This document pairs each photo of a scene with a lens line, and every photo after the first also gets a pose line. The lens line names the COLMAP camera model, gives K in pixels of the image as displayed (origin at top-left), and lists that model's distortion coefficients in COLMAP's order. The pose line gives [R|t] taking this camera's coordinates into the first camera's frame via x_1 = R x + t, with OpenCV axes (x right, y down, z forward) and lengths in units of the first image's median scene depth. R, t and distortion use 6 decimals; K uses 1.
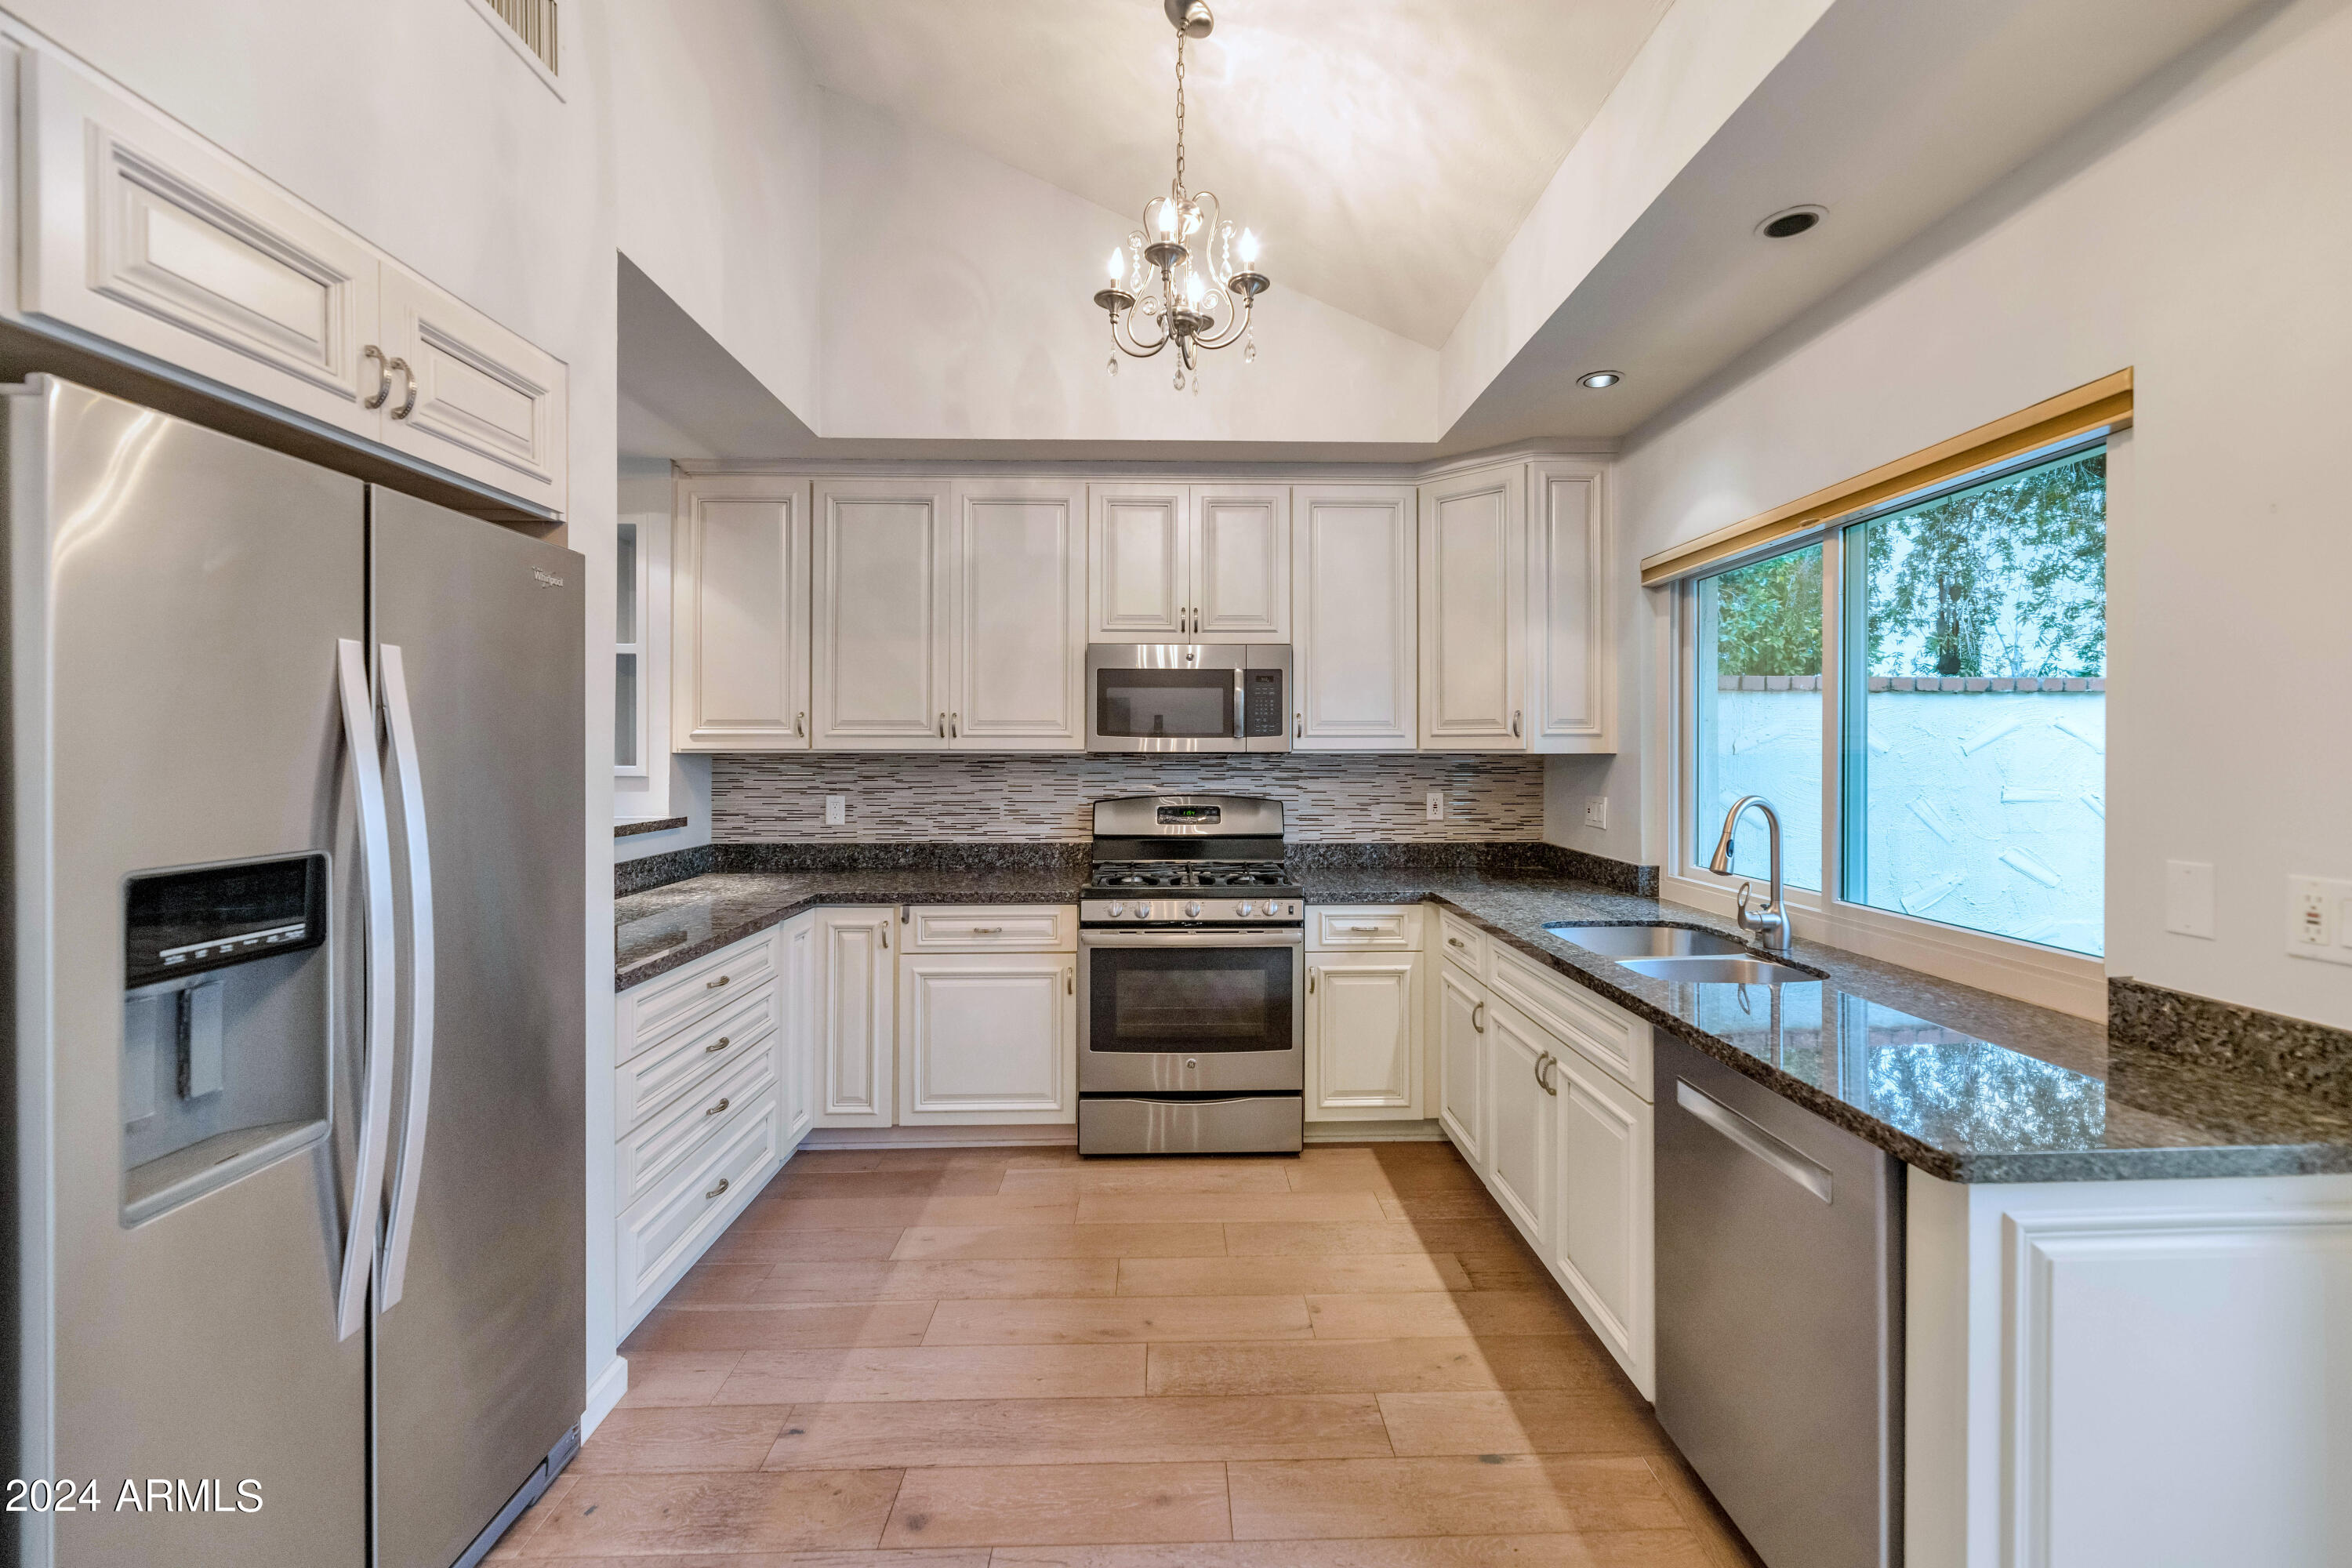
lens RADIAL K [[967.7, 0, 1181.7], [0, 967.7, 743.1], [0, 0, 1]] dist [0.001171, -0.000029]
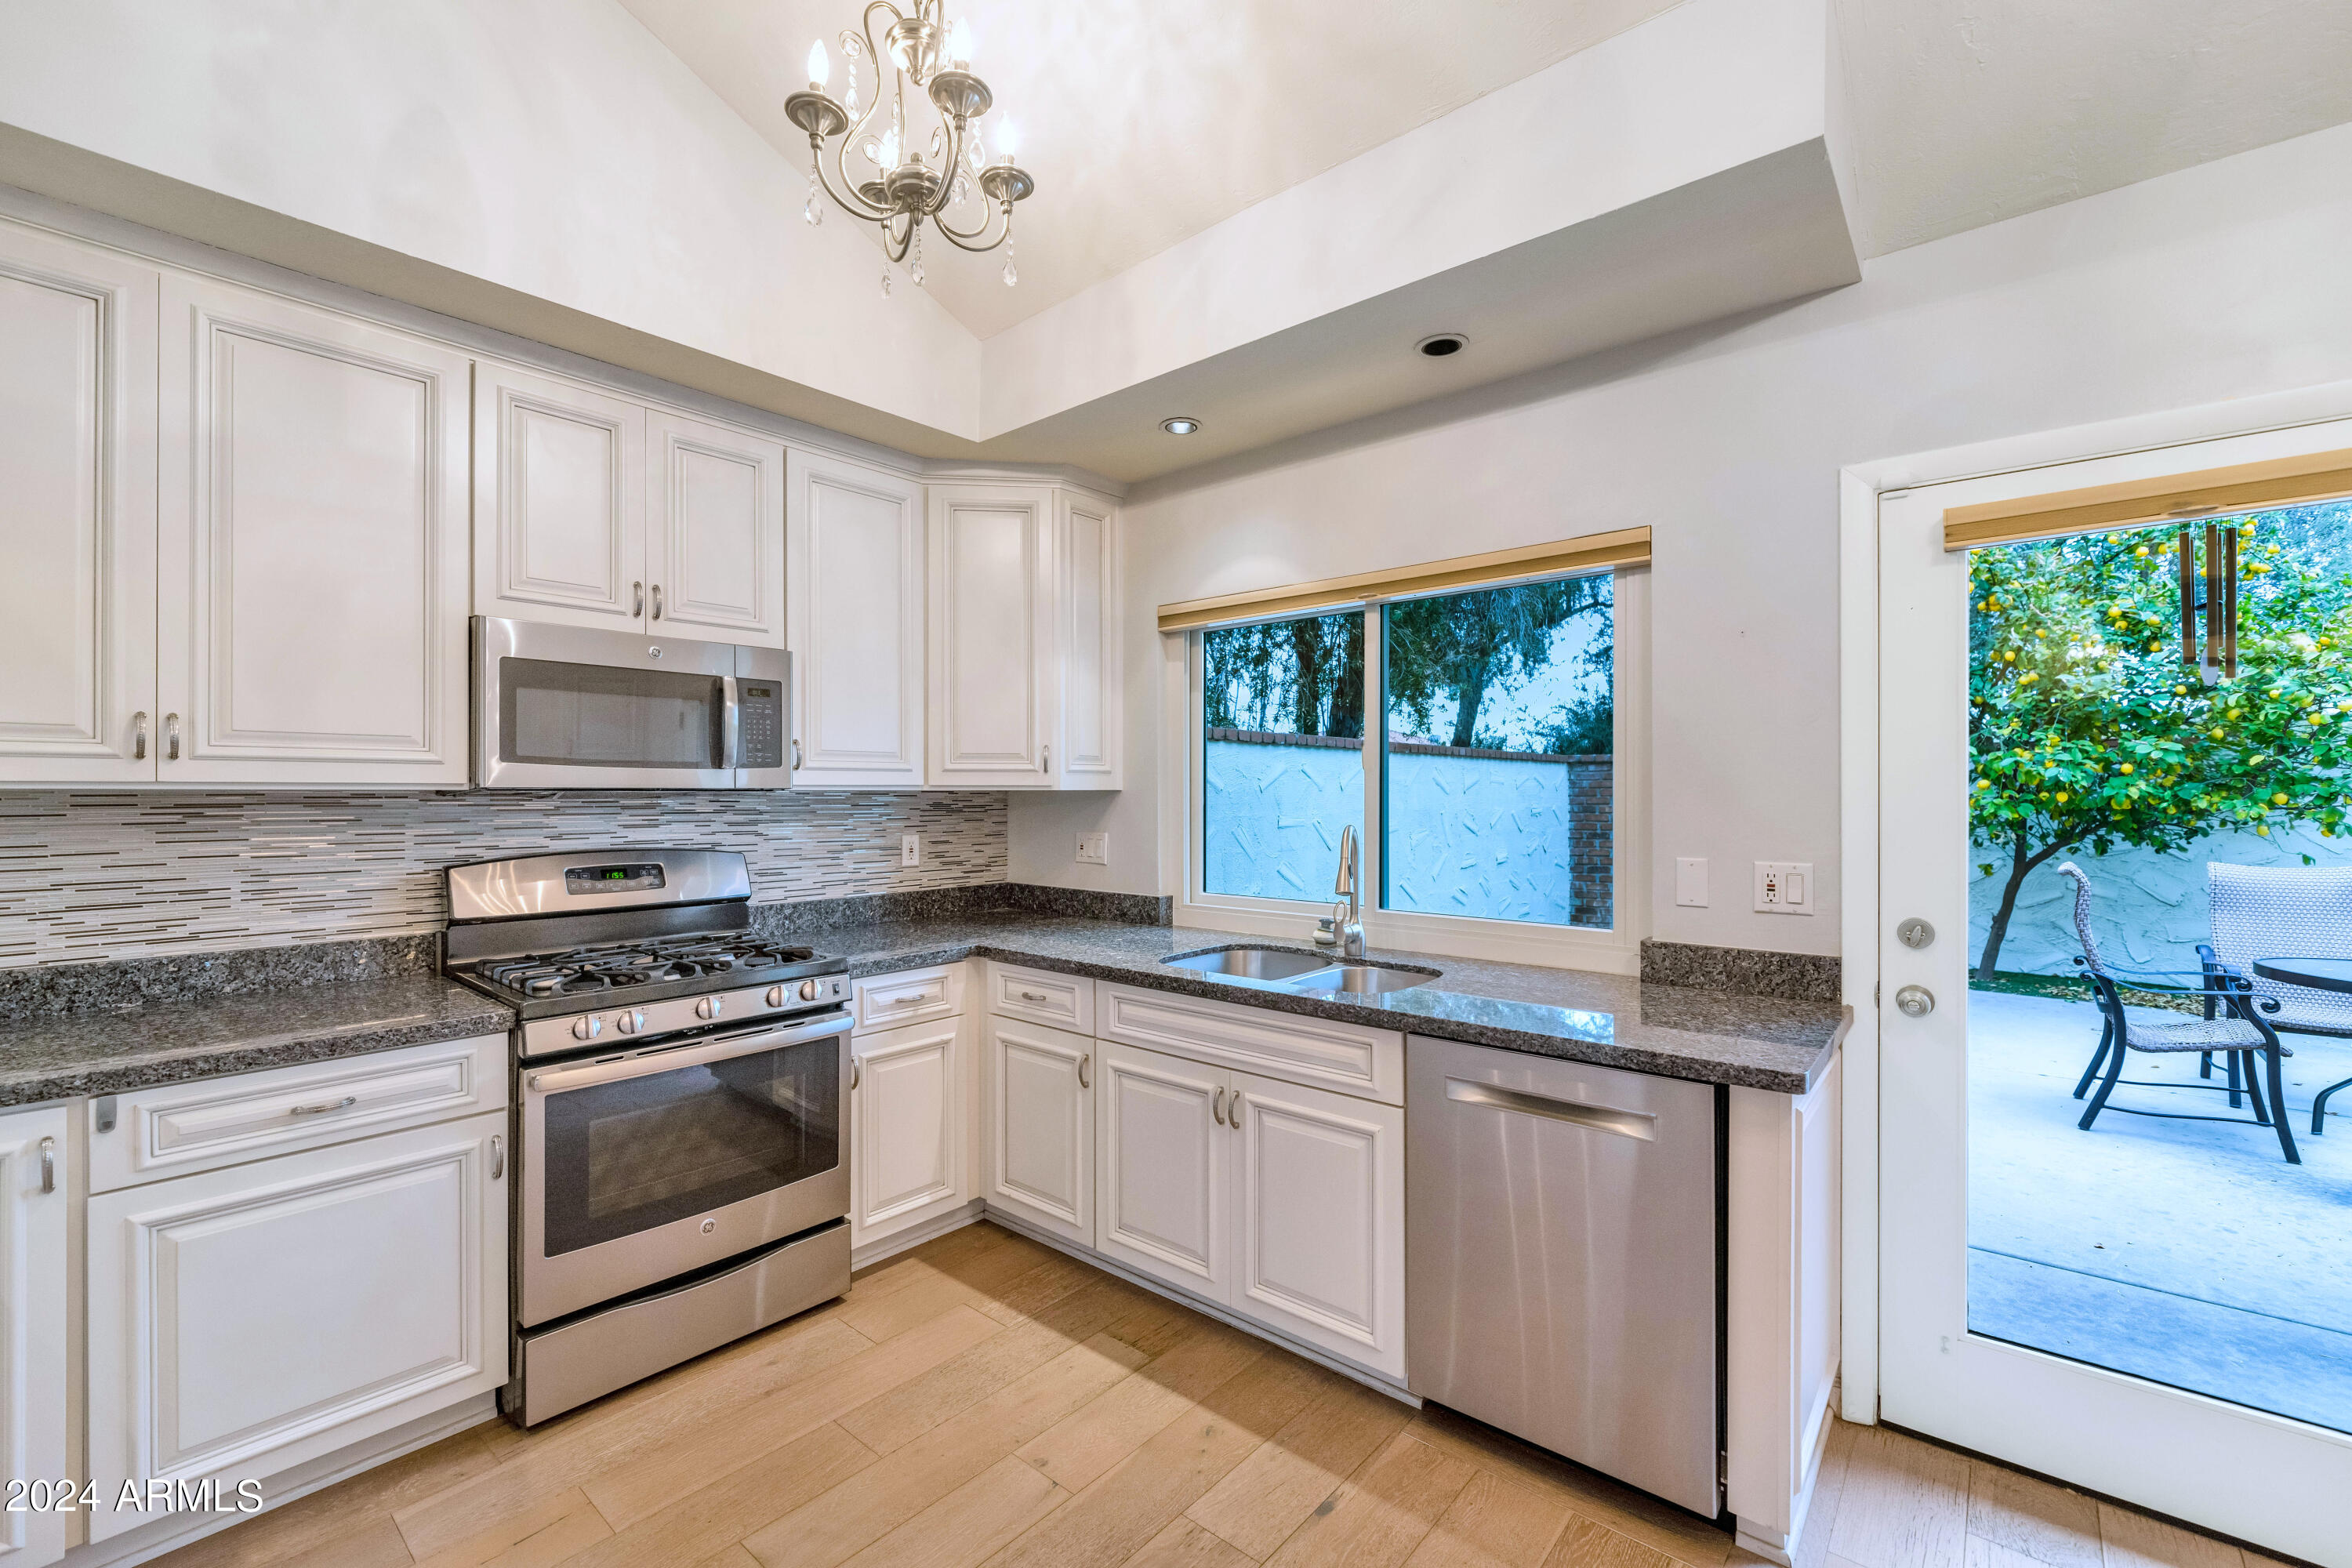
lens RADIAL K [[994.1, 0, 1176.0], [0, 994.1, 784.0], [0, 0, 1]] dist [-0.001822, -0.000390]
pose [[0.665311, 0.005199, 0.746549, -0.298574], [-0.005558, 0.999983, -0.002012, 0.005947], [-0.746546, -0.002811, 0.665328, 0.251010]]
